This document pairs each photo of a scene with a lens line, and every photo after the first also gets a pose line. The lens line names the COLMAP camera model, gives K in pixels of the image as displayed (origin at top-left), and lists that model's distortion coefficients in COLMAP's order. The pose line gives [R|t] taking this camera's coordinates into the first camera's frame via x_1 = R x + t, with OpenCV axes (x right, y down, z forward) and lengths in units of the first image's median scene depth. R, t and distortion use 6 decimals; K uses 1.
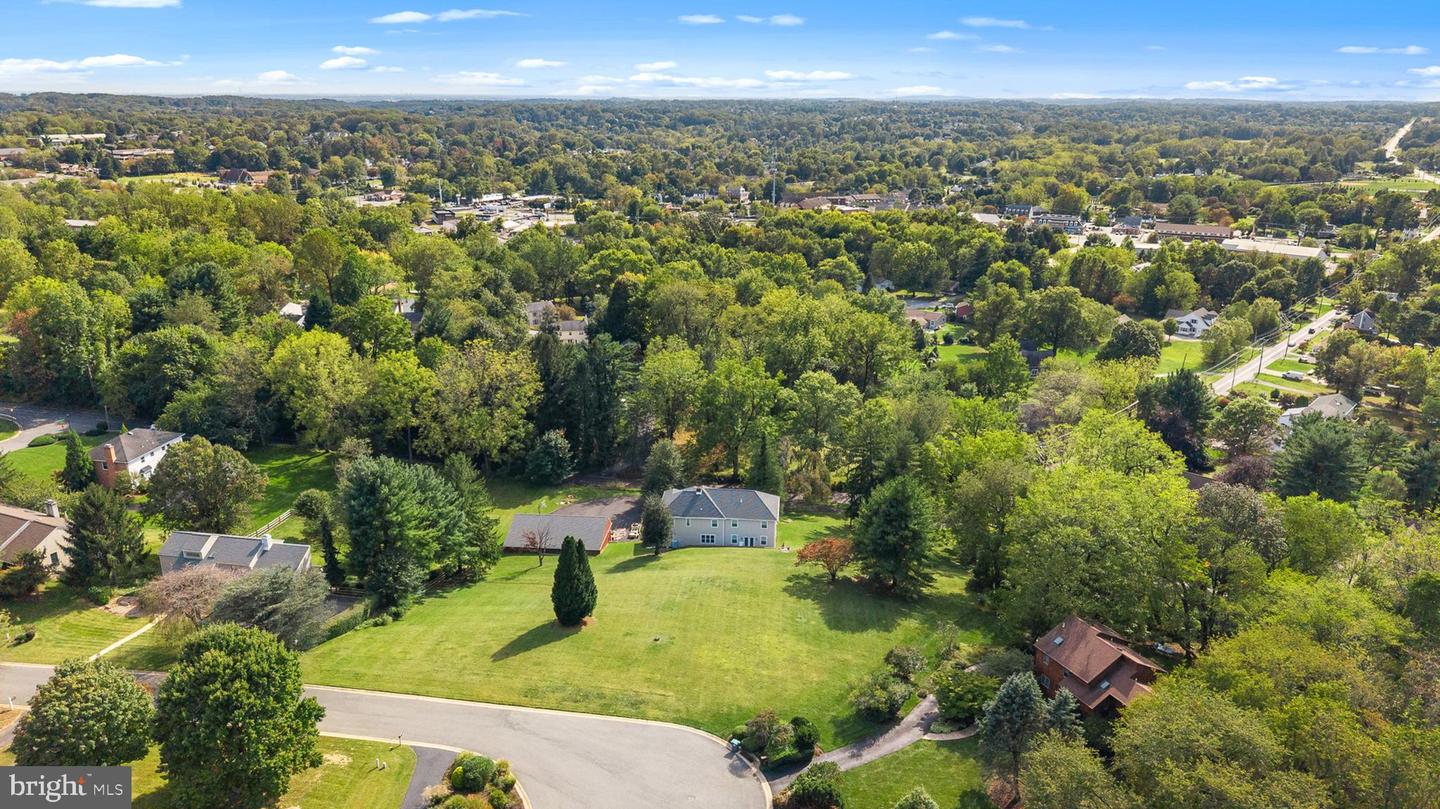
lens RADIAL K [[960.3, 0, 720.0], [0, 960.3, 404.5], [0, 0, 1]] dist [0.032010, -0.033680]
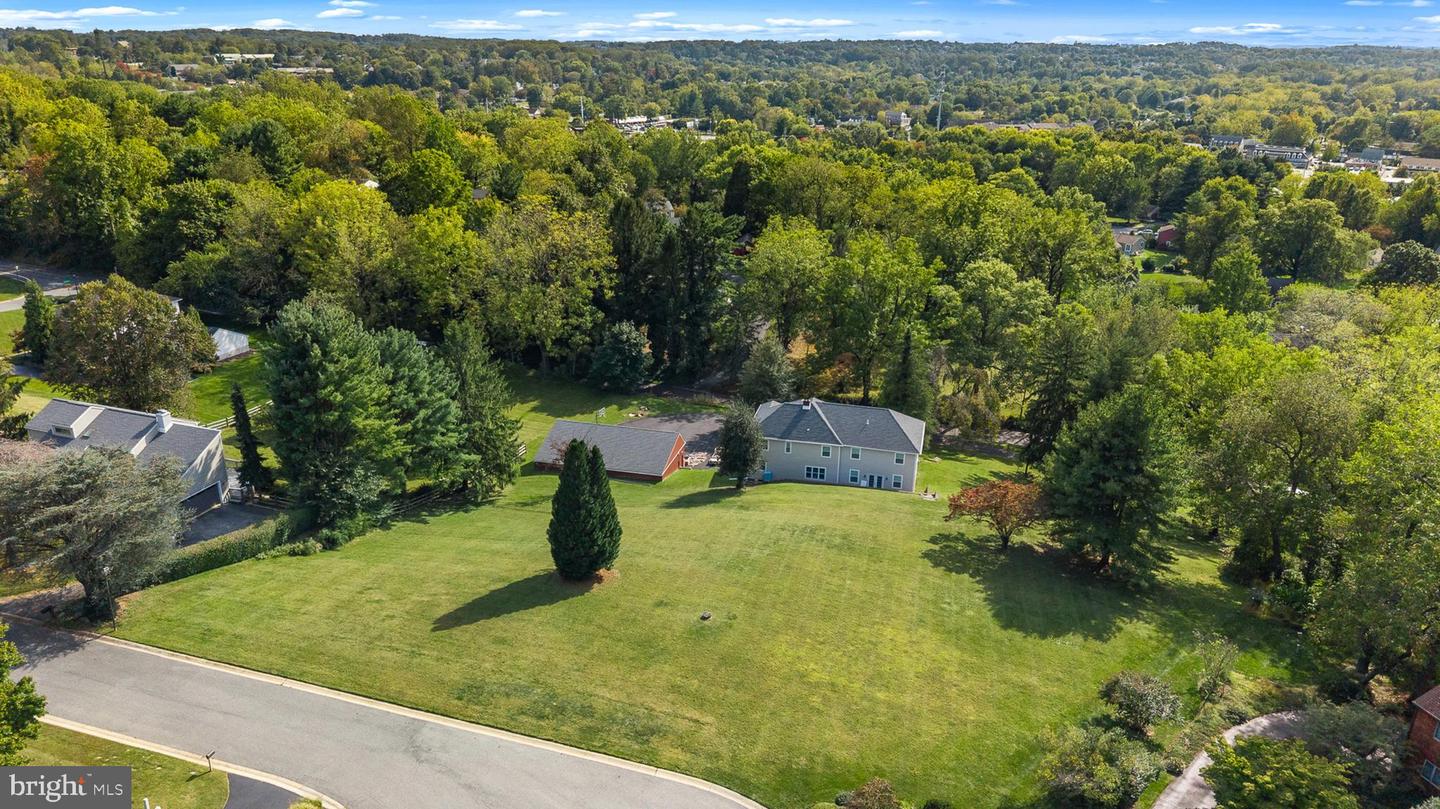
lens RADIAL K [[962.1, 0, 720.0], [0, 962.1, 404.5], [0, 0, 1]] dist [0.021718, -0.019103]
pose [[0.987066, 0.062816, -0.147497, 0.013721], [-0.055470, 0.997031, 0.053402, 0.043964], [0.150413, -0.044529, 0.987620, 0.231568]]
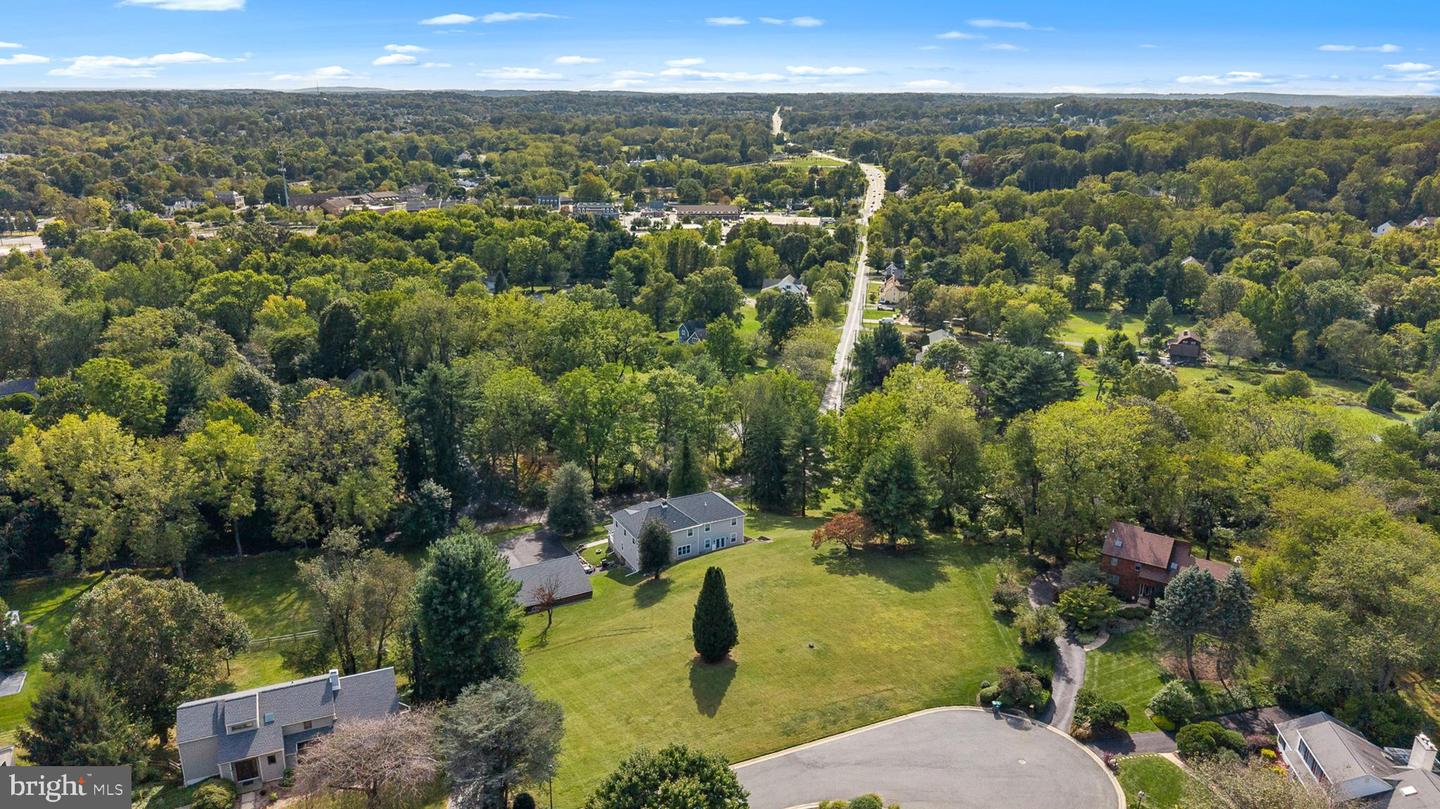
lens RADIAL K [[961.2, 0, 720.0], [0, 961.2, 404.5], [0, 0, 1]] dist [0.029097, -0.033111]
pose [[0.844130, -0.167742, 0.509222, -0.344733], [0.163749, 0.985075, 0.053048, -0.038666], [-0.510520, 0.038605, 0.858999, 0.107121]]
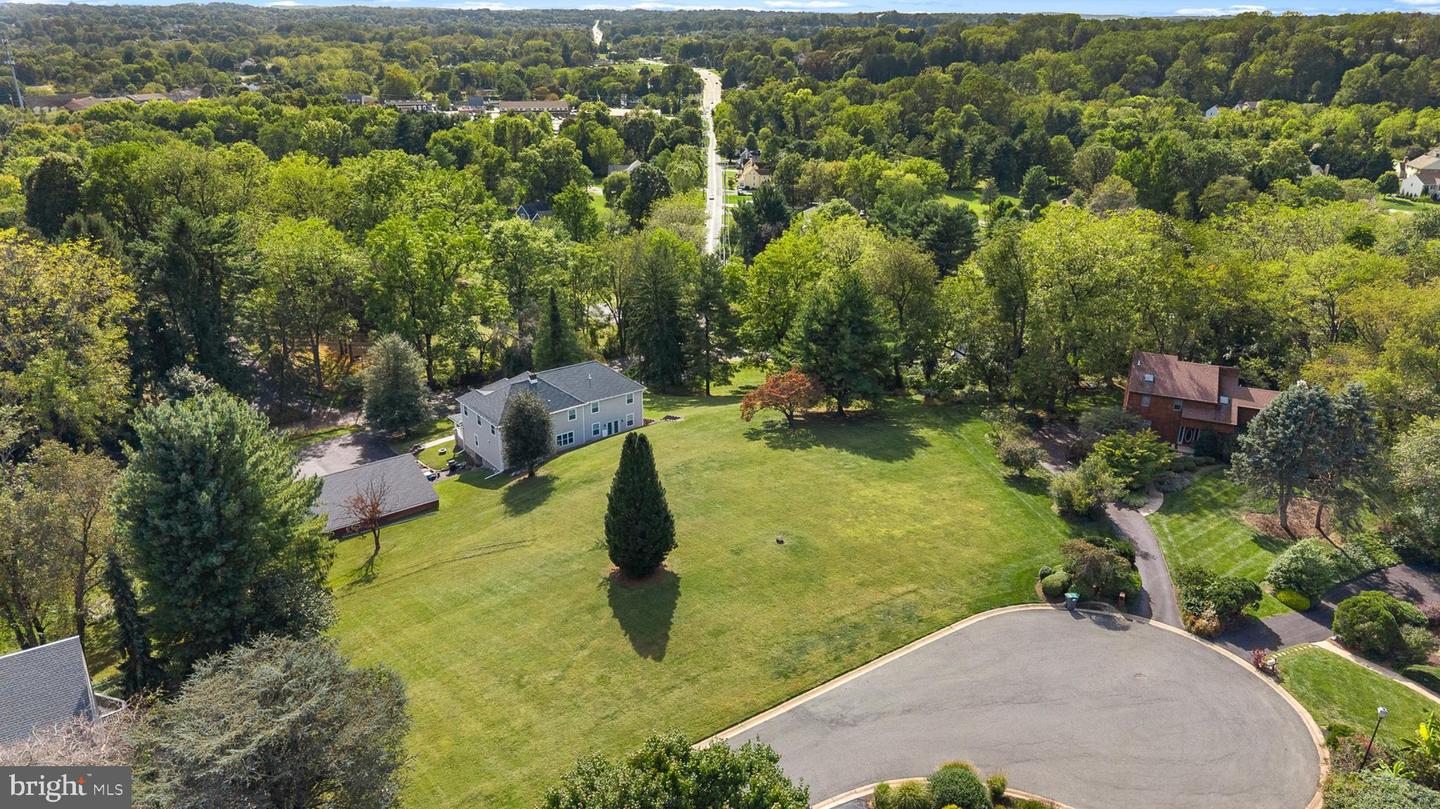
lens RADIAL K [[962.1, 0, 720.0], [0, 962.1, 404.5], [0, 0, 1]] dist [0.021718, -0.019103]
pose [[0.735962, -0.254862, 0.627220, -0.280003], [0.202877, 0.966886, 0.154831, 0.022344], [-0.645911, 0.013299, 0.763297, 0.291863]]
